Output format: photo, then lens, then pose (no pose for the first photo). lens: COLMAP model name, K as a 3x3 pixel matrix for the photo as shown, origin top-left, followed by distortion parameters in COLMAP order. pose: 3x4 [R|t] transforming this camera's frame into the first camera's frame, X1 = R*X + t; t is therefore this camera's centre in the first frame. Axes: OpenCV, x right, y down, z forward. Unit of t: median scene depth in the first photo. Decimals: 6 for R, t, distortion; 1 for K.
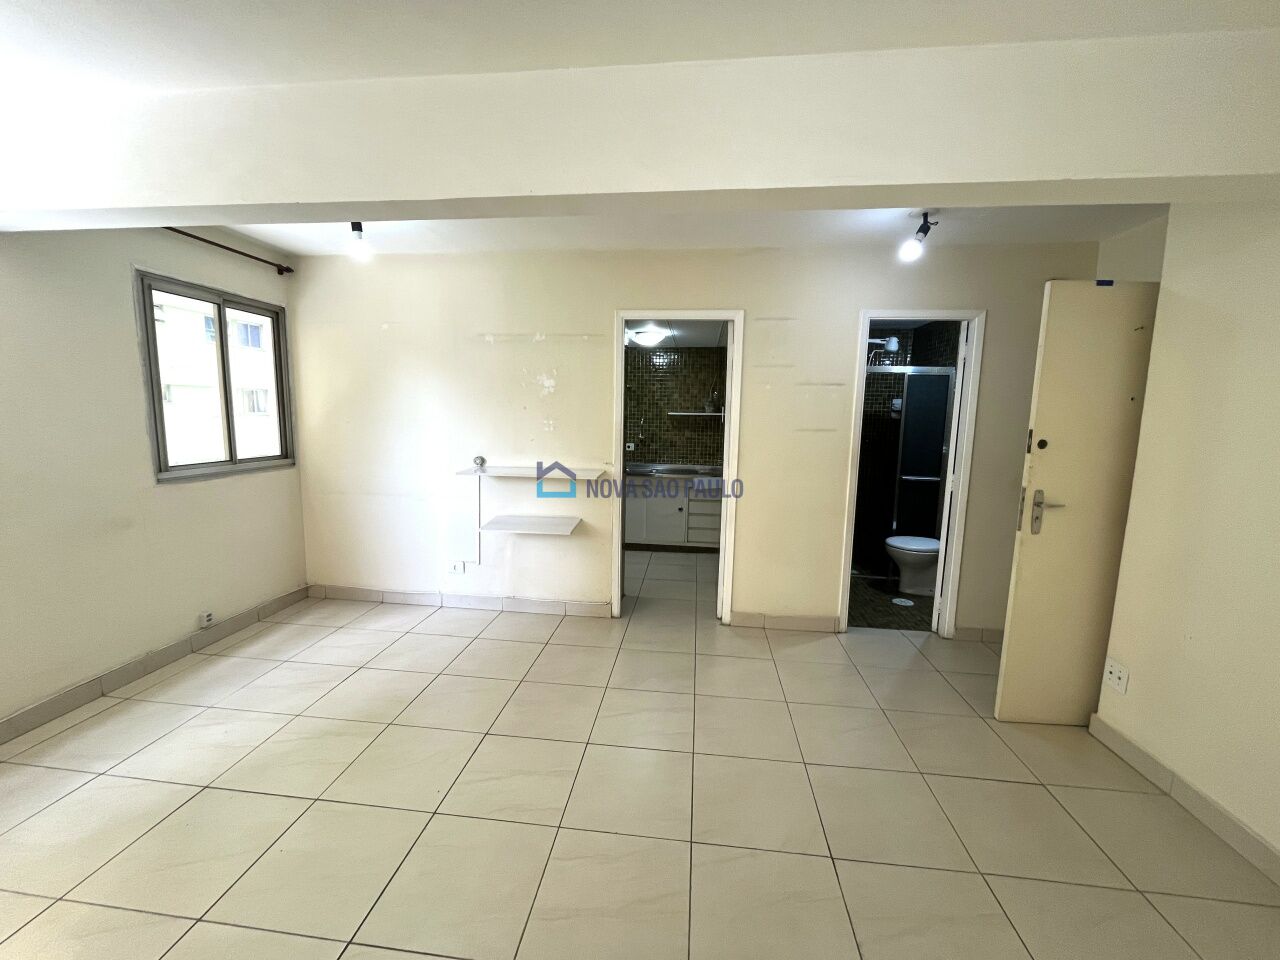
lens RADIAL K [[515.8, 0, 638.0], [0, 515.8, 477.5], [0, 0, 1]] dist [-0.003211, -0.000121]
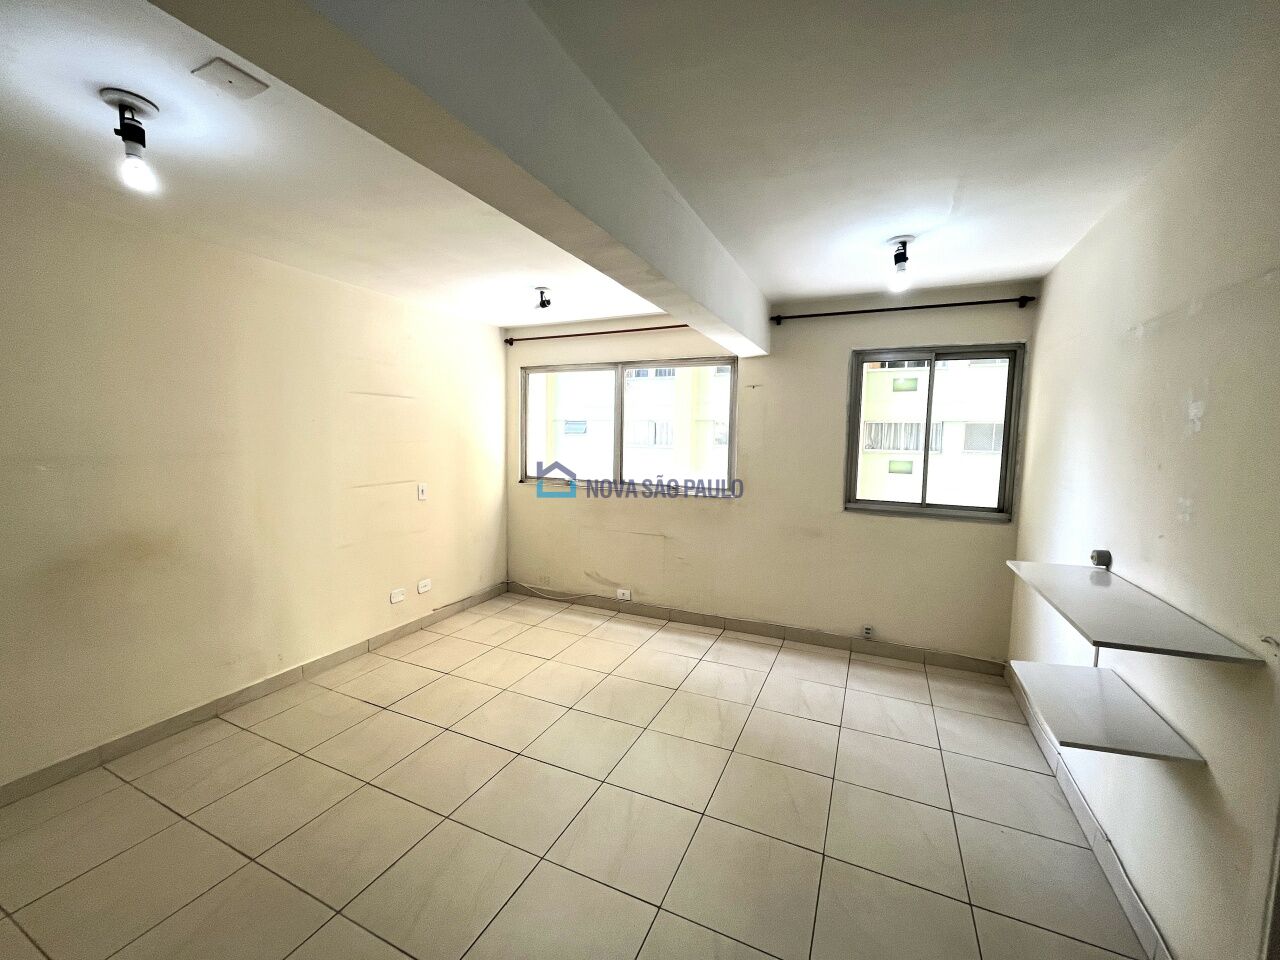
lens RADIAL K [[515.8, 0, 635.7], [0, 515.8, 480.2], [0, 0, 1]] dist [-0.003211, -0.000121]
pose [[-0.314173, 0.062907, -0.947279, 0.364001], [-0.142088, 0.983448, 0.112433, -0.105483], [0.938673, 0.169920, -0.300034, 0.682872]]
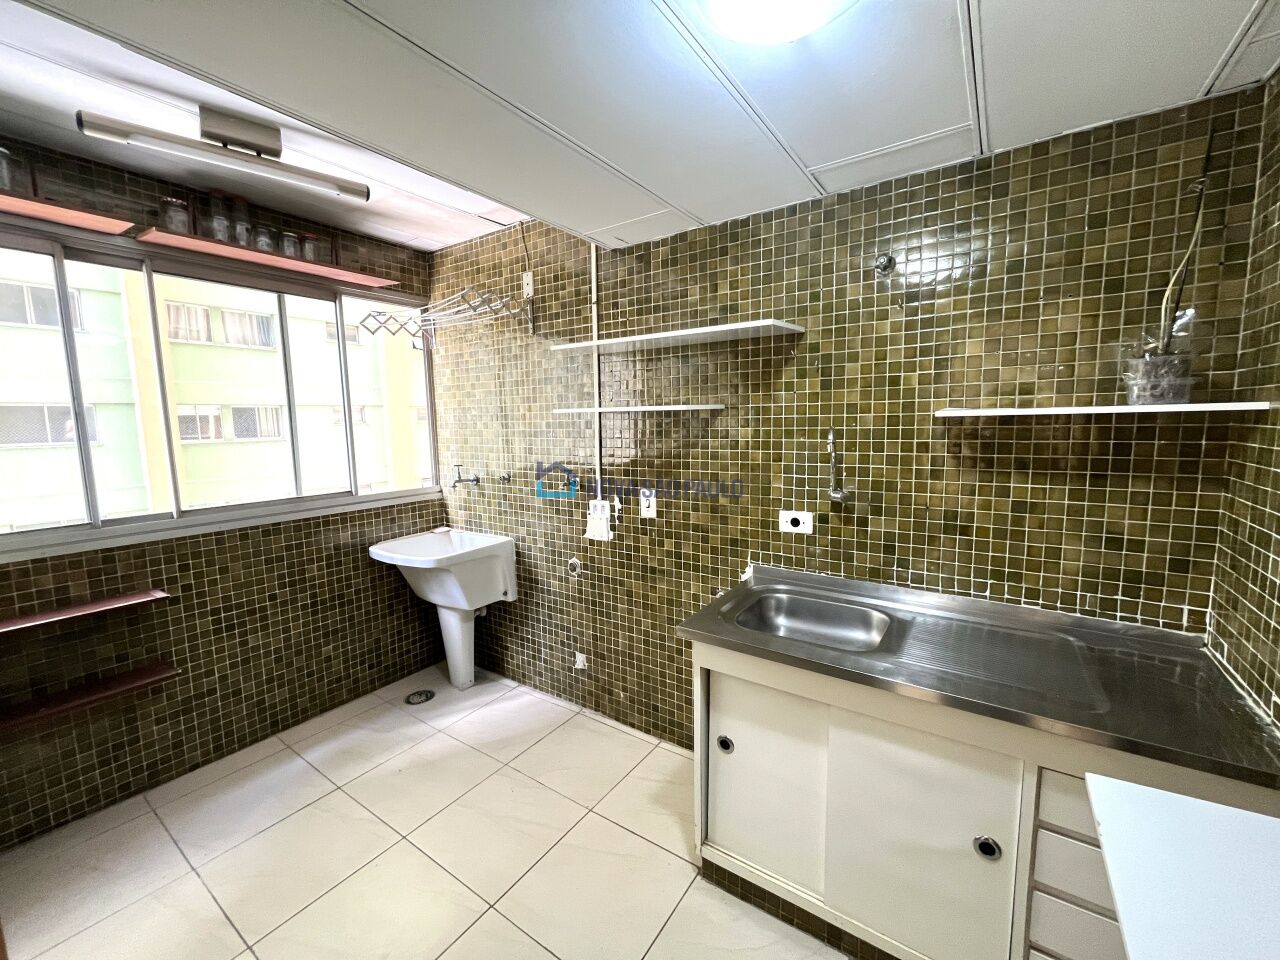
lens RADIAL K [[515.8, 0, 637.2], [0, 515.8, 476.9], [0, 0, 1]] dist [-0.003211, -0.000121]
pose [[0.880344, 0.019998, -0.473914, 0.076377], [-0.029436, 0.999488, -0.012504, -0.130617], [0.473422, 0.024959, 0.880482, 1.085119]]
